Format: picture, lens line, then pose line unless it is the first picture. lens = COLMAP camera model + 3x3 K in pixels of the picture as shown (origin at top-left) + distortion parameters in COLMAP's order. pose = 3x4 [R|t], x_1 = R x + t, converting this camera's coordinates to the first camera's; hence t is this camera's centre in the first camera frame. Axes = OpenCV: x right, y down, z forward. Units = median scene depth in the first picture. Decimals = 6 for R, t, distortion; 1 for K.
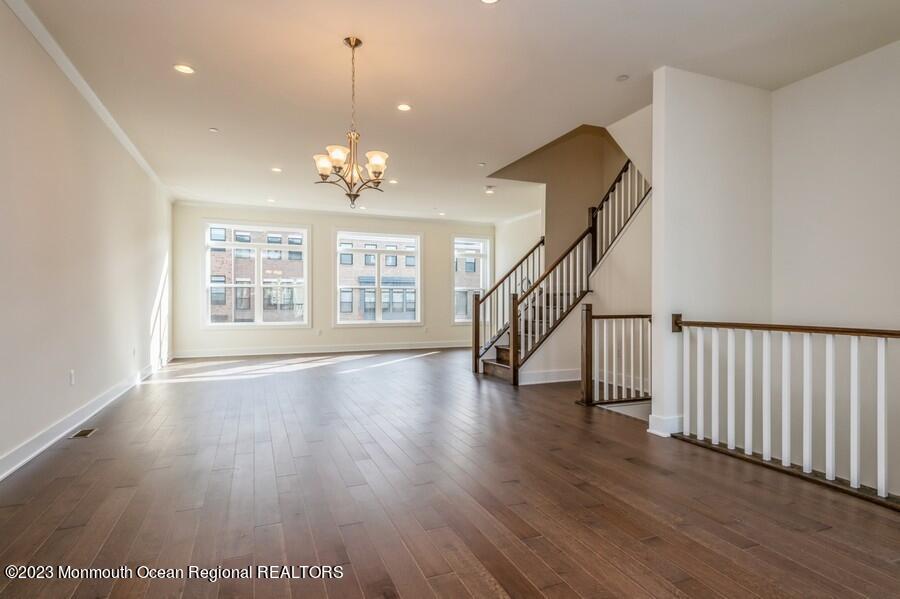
lens RADIAL K [[473.6, 0, 450.0], [0, 473.6, 299.5], [0, 0, 1]] dist [0.131424, -0.012080]
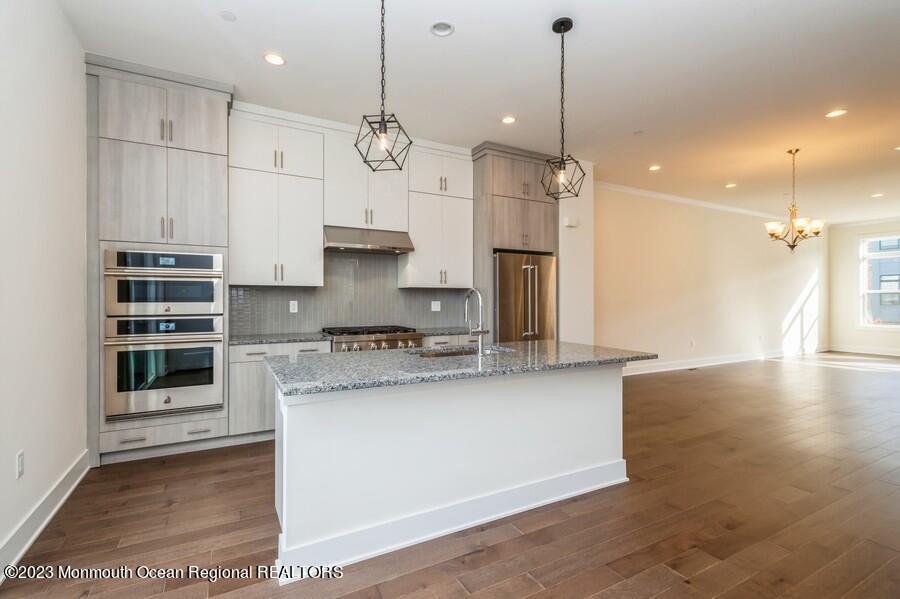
lens RADIAL K [[419.4, 0, 450.0], [0, 419.4, 299.5], [0, 0, 1]] dist [-0.000708, -0.000059]
pose [[0.102701, -0.005523, -0.994697, 0.528358], [0.010567, 0.999934, -0.004461, -0.021546], [0.994656, -0.010052, 0.102753, -0.135430]]
